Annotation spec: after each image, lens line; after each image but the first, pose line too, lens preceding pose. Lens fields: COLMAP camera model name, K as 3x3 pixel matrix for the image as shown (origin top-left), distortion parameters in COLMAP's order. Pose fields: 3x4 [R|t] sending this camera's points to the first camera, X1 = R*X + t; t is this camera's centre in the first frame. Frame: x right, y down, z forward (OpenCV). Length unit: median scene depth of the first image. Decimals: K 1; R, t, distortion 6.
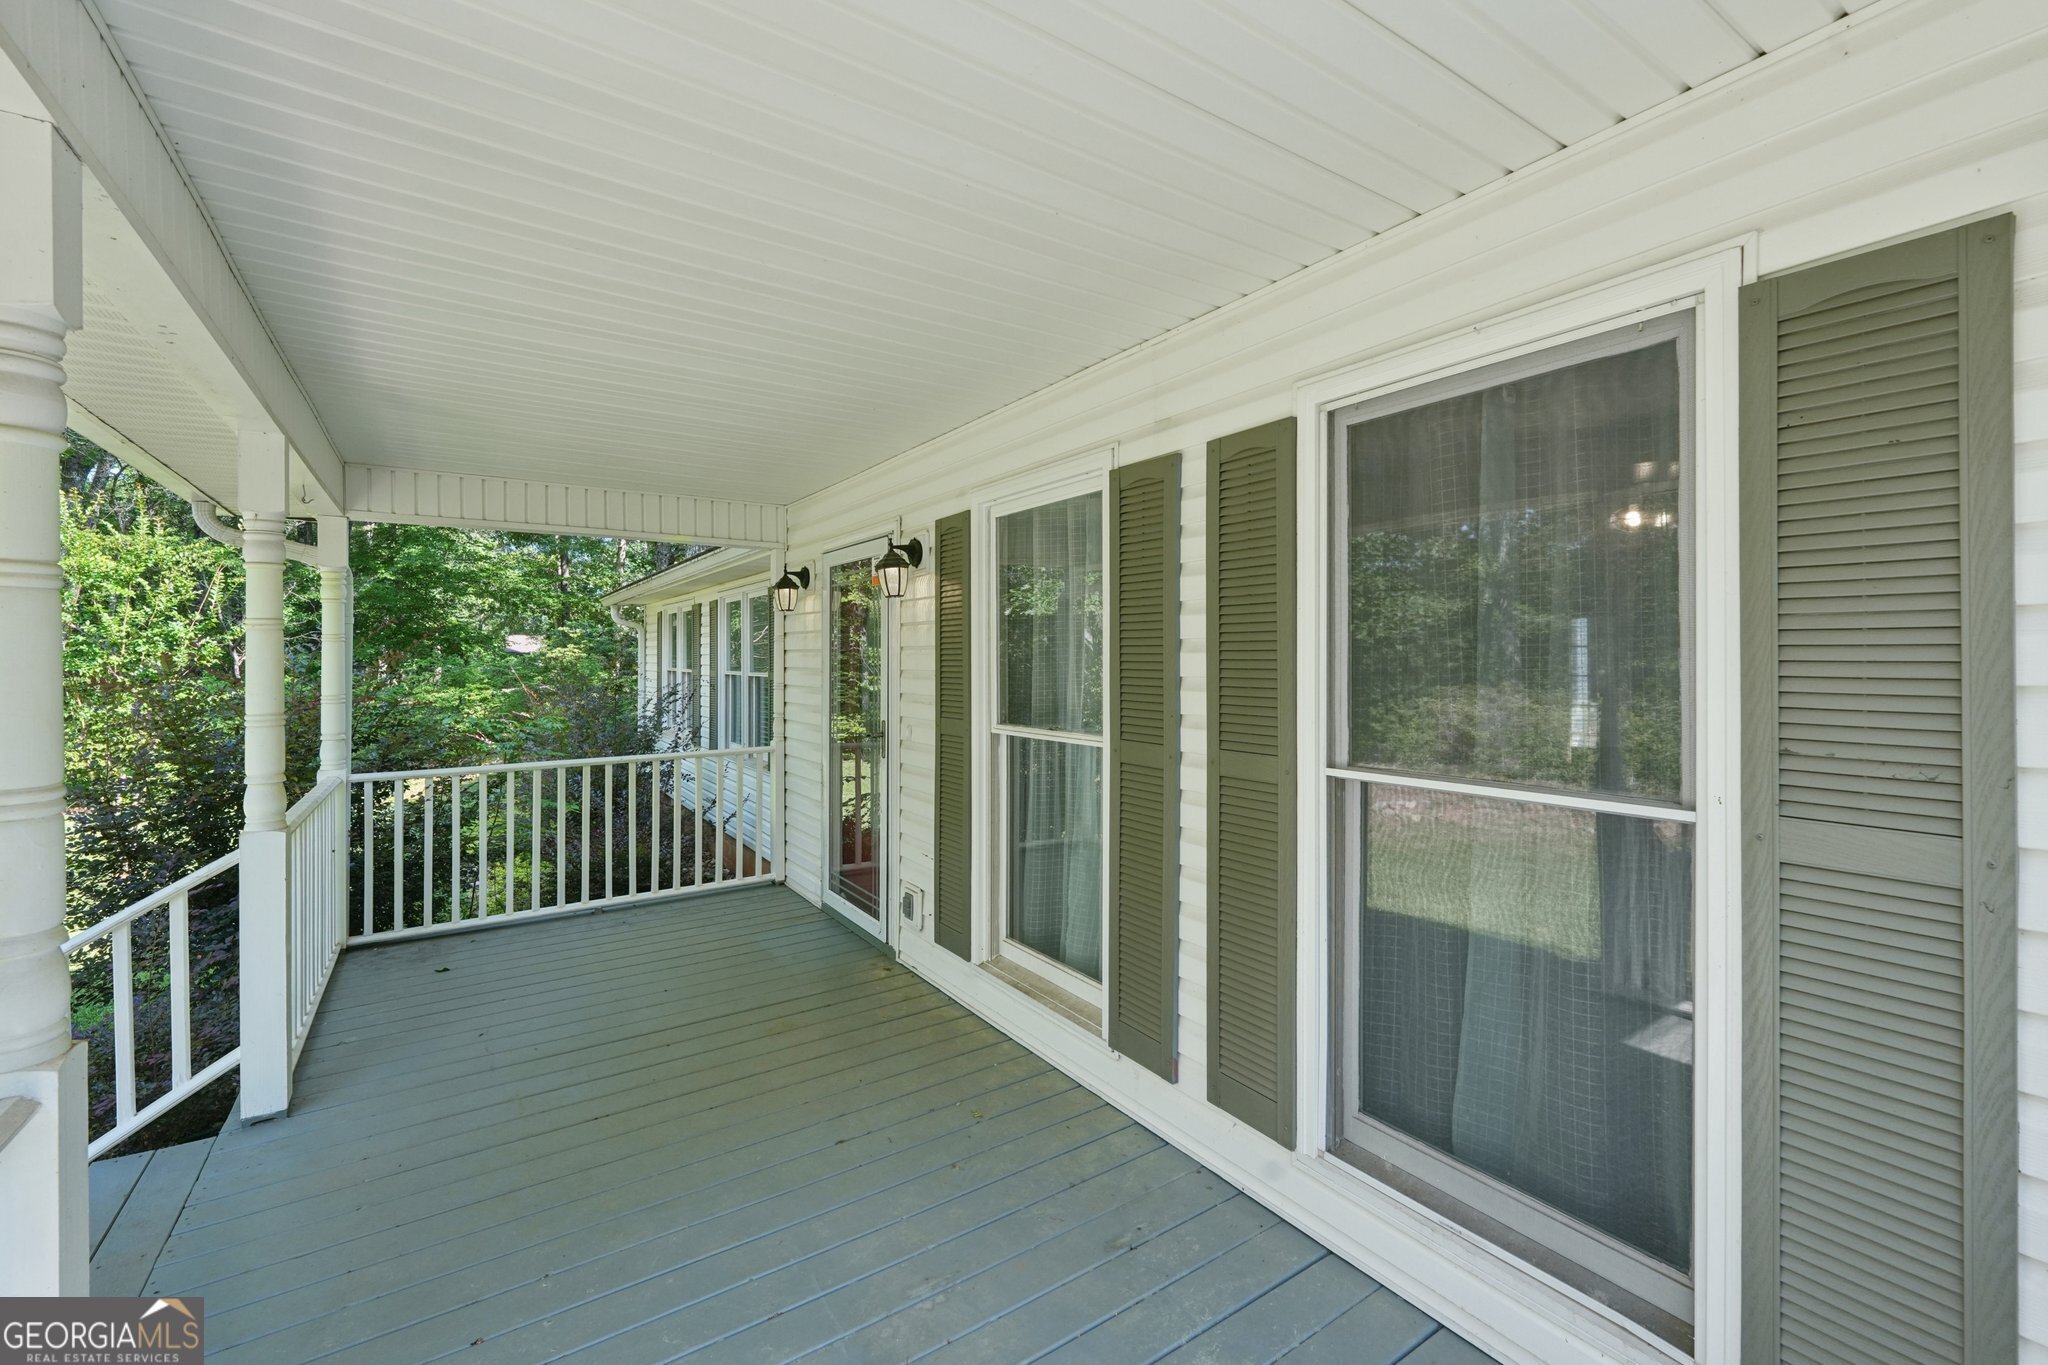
lens RADIAL K [[846.8, 0, 1020.4], [0, 846.8, 666.4], [0, 0, 1]] dist [-0.001246, -0.000351]
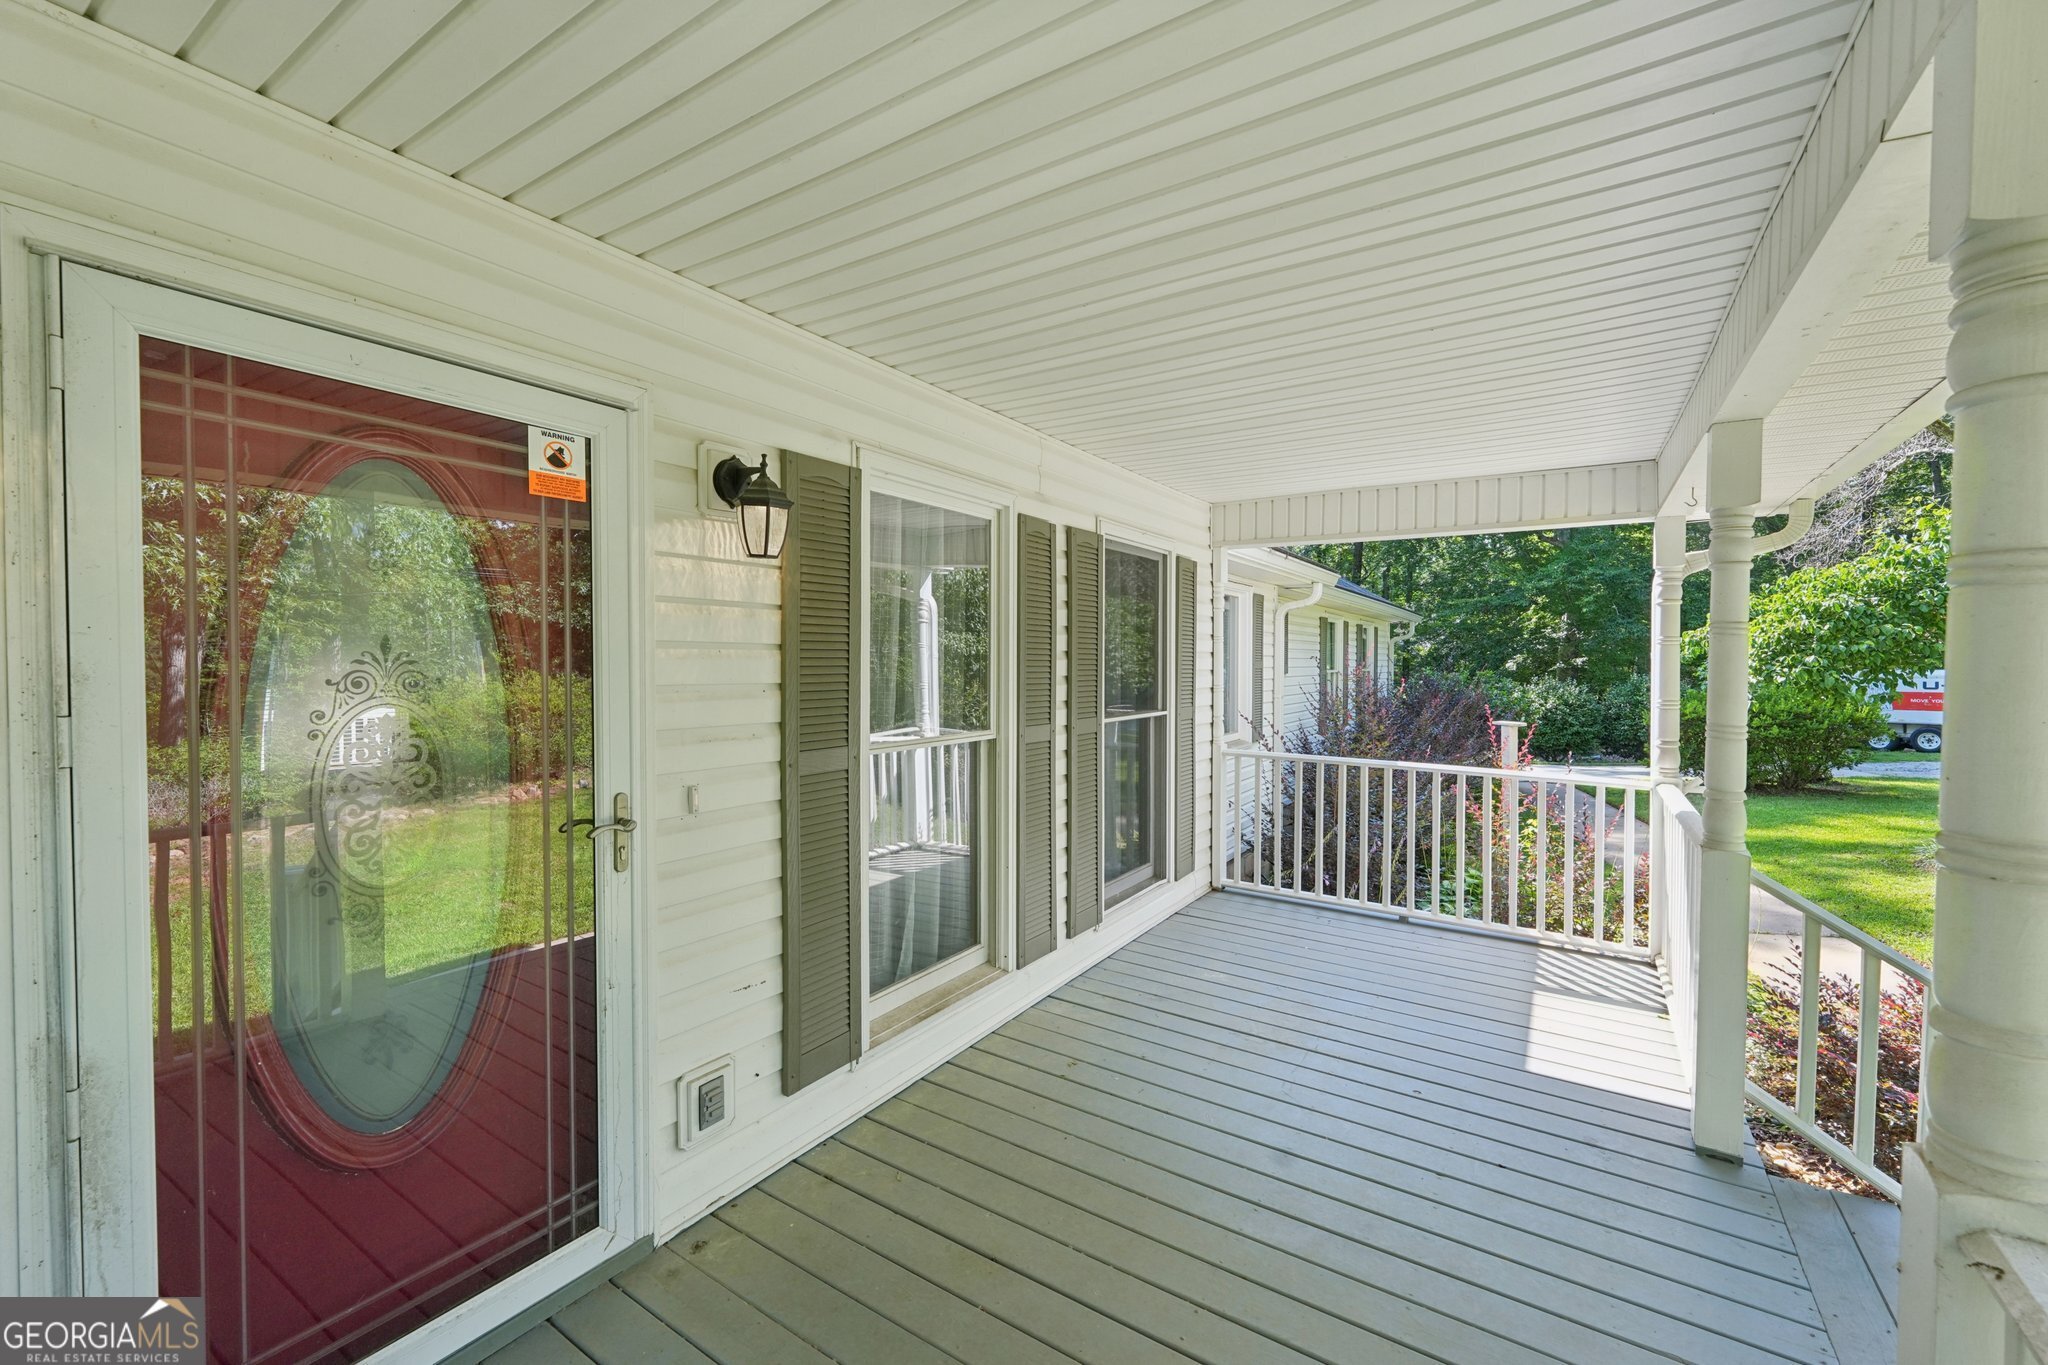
lens RADIAL K [[846.8, 0, 1020.4], [0, 846.8, 666.4], [0, 0, 1]] dist [-0.001246, -0.000351]
pose [[-0.387755, -0.017997, 0.921587, -0.843320], [0.000944, 0.999801, 0.019922, -0.022928], [-0.921762, 0.008594, -0.387661, 1.188565]]
